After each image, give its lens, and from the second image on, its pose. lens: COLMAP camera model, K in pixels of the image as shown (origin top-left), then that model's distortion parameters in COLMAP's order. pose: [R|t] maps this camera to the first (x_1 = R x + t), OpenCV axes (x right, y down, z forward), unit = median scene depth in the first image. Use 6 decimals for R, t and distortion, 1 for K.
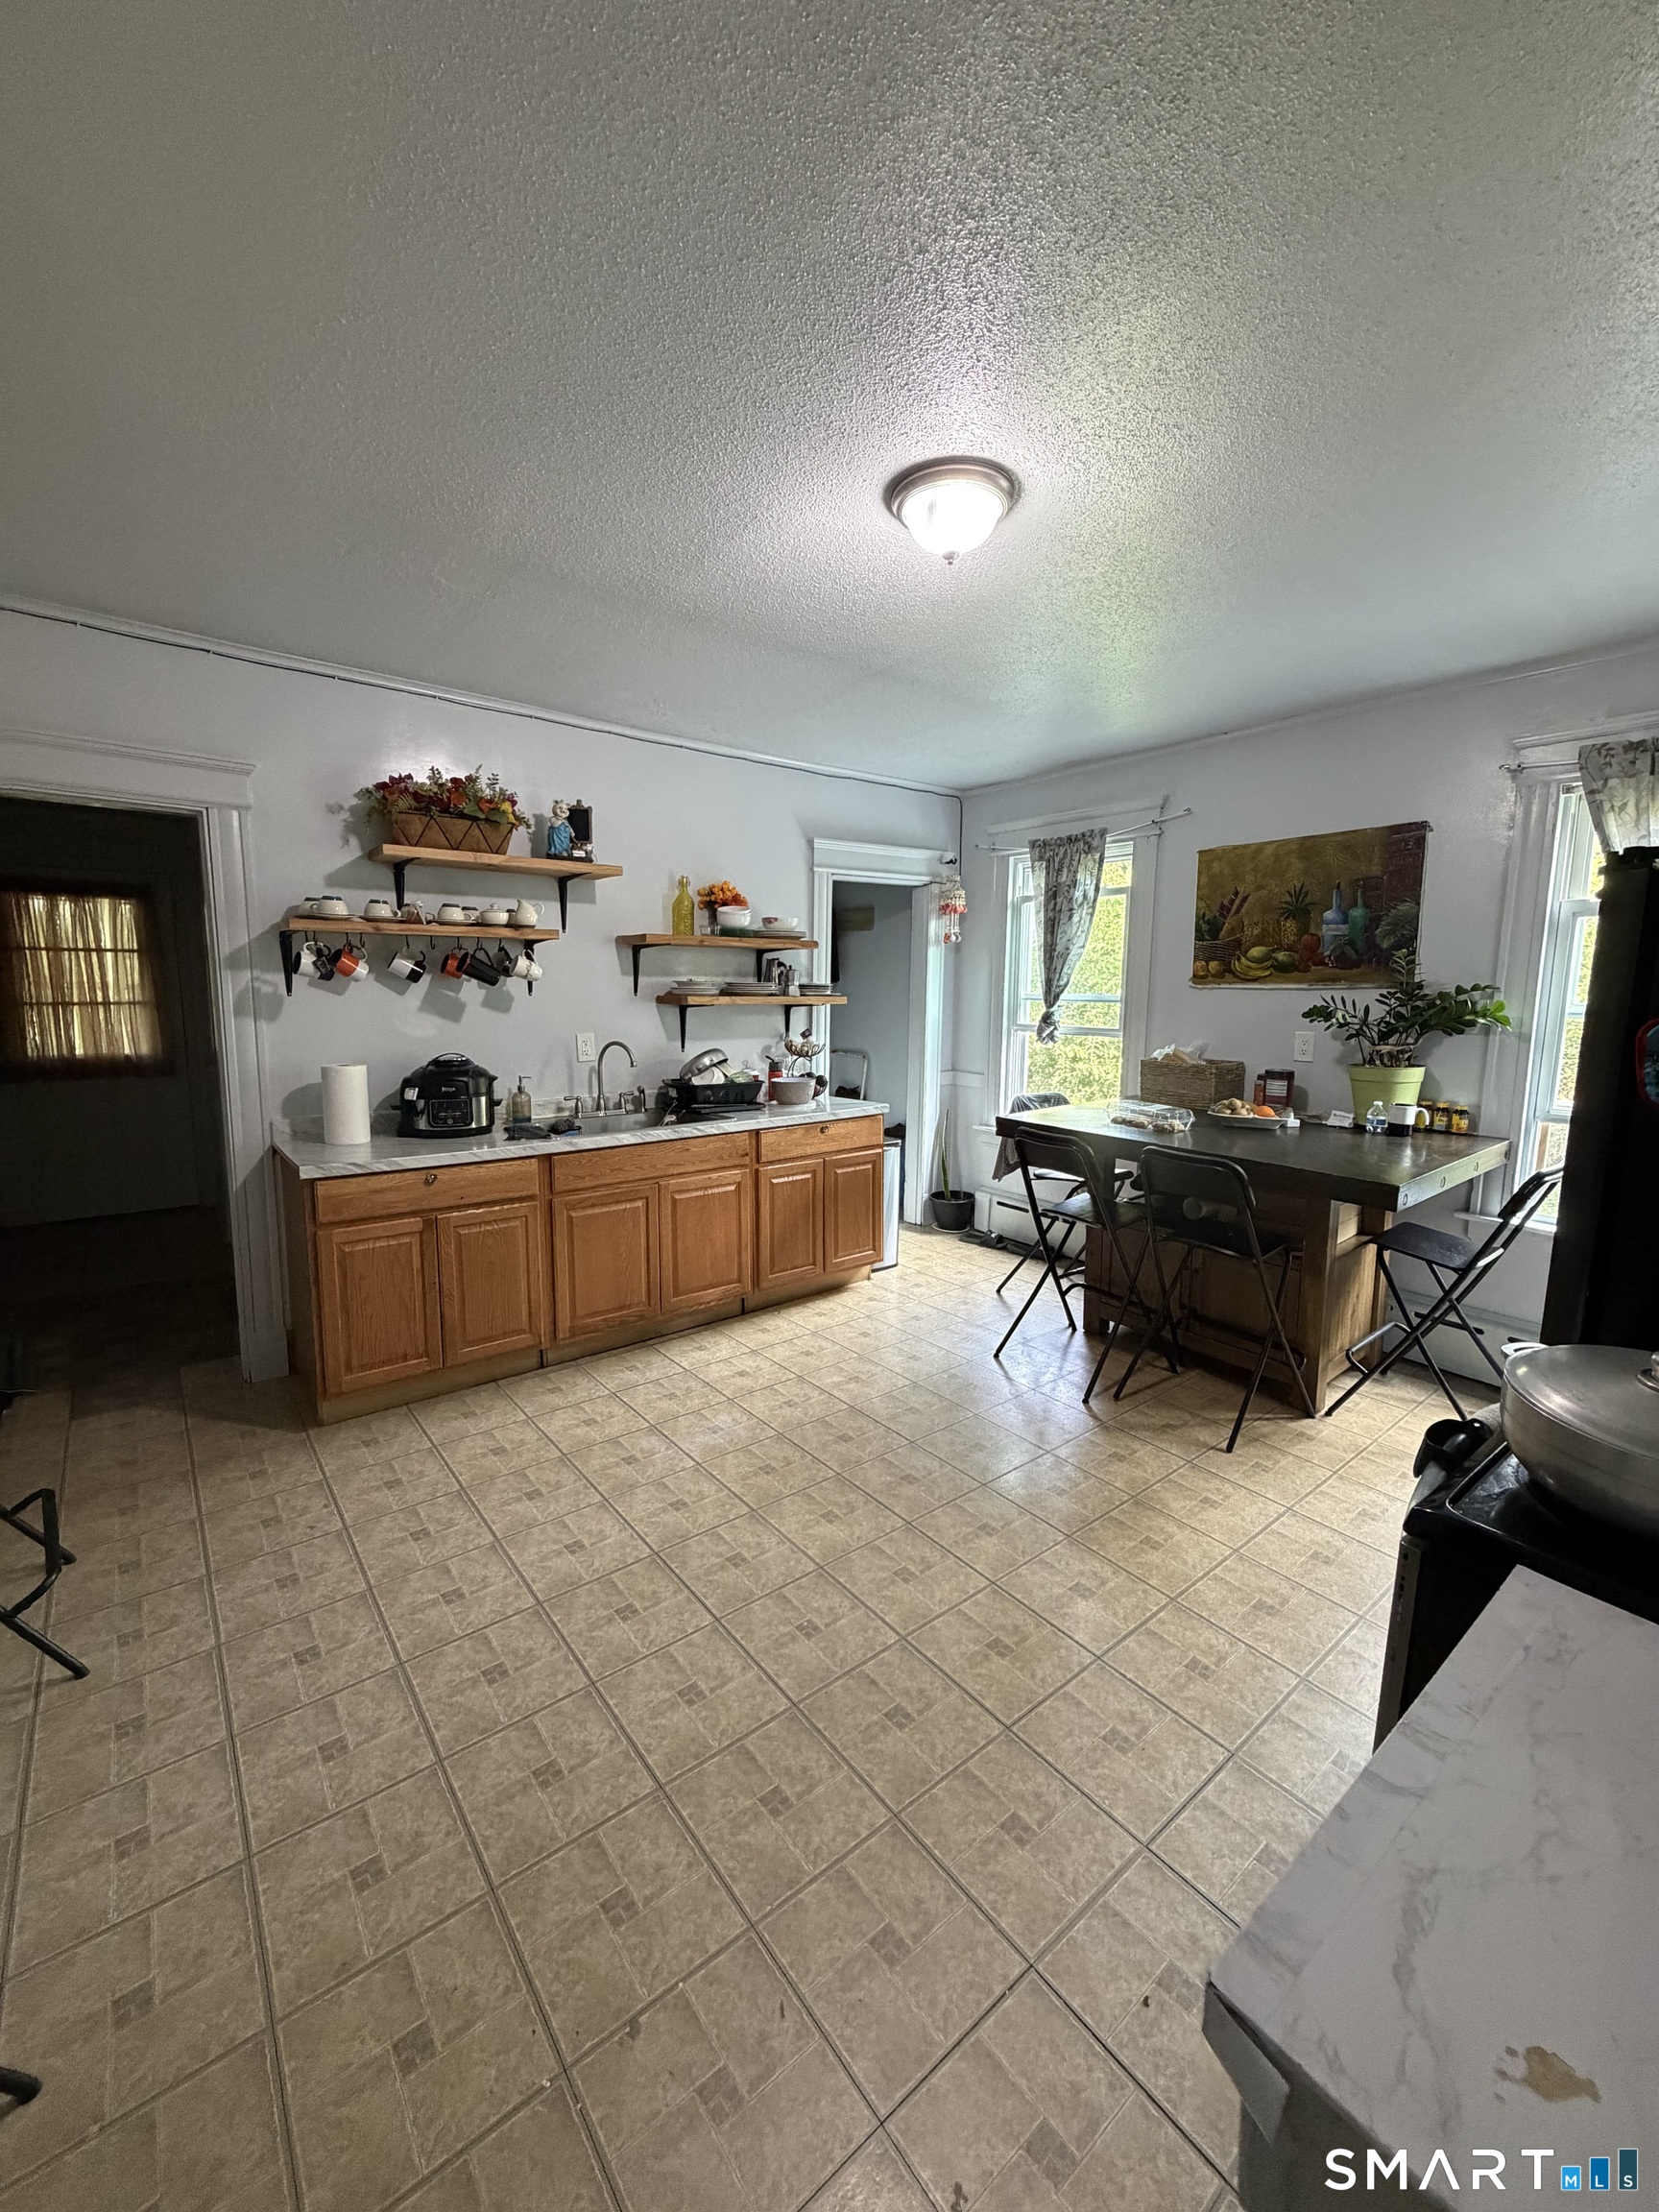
lens RADIAL K [[887.1, 0, 830.9], [0, 887.1, 1104.1], [0, 0, 1]] dist [-0.006671, -0.000446]
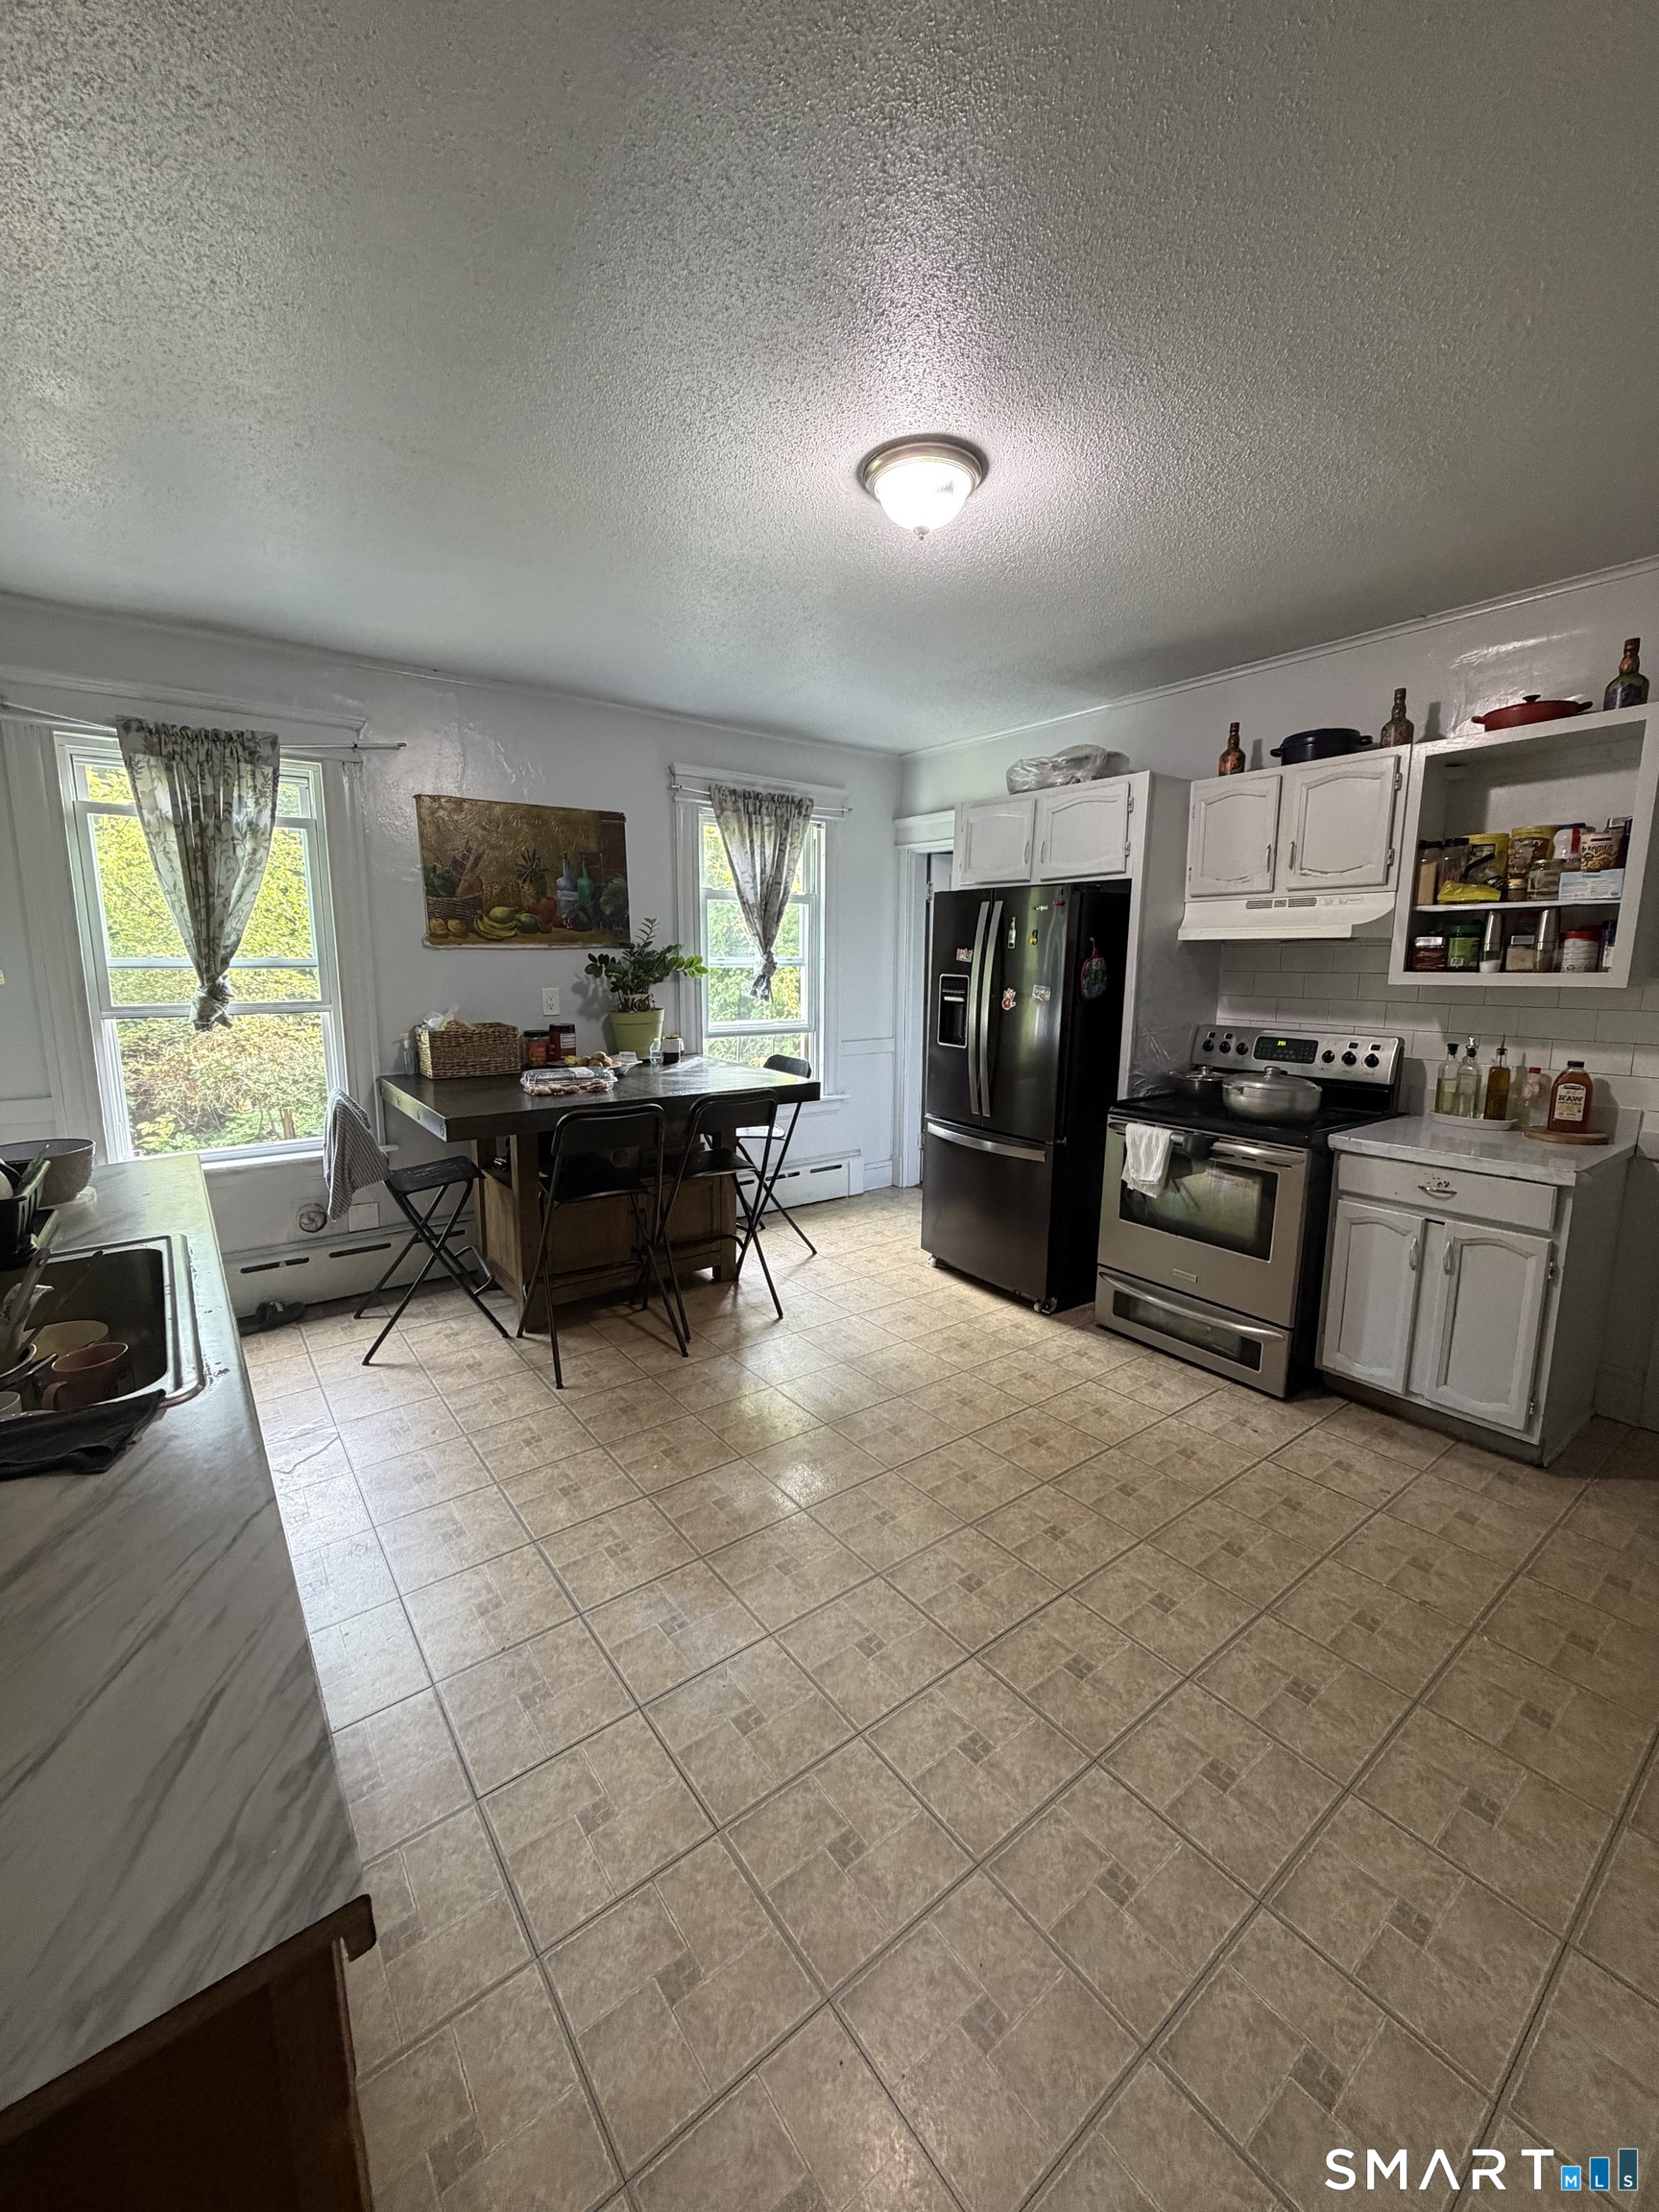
lens RADIAL K [[887.1, 0, 833.0], [0, 887.1, 1103.1], [0, 0, 1]] dist [-0.006671, -0.000446]
pose [[0.008270, -0.172475, 0.984979, -0.577788], [0.133655, 0.976365, 0.169844, -0.085713], [-0.990993, 0.130243, 0.031127, 0.663178]]
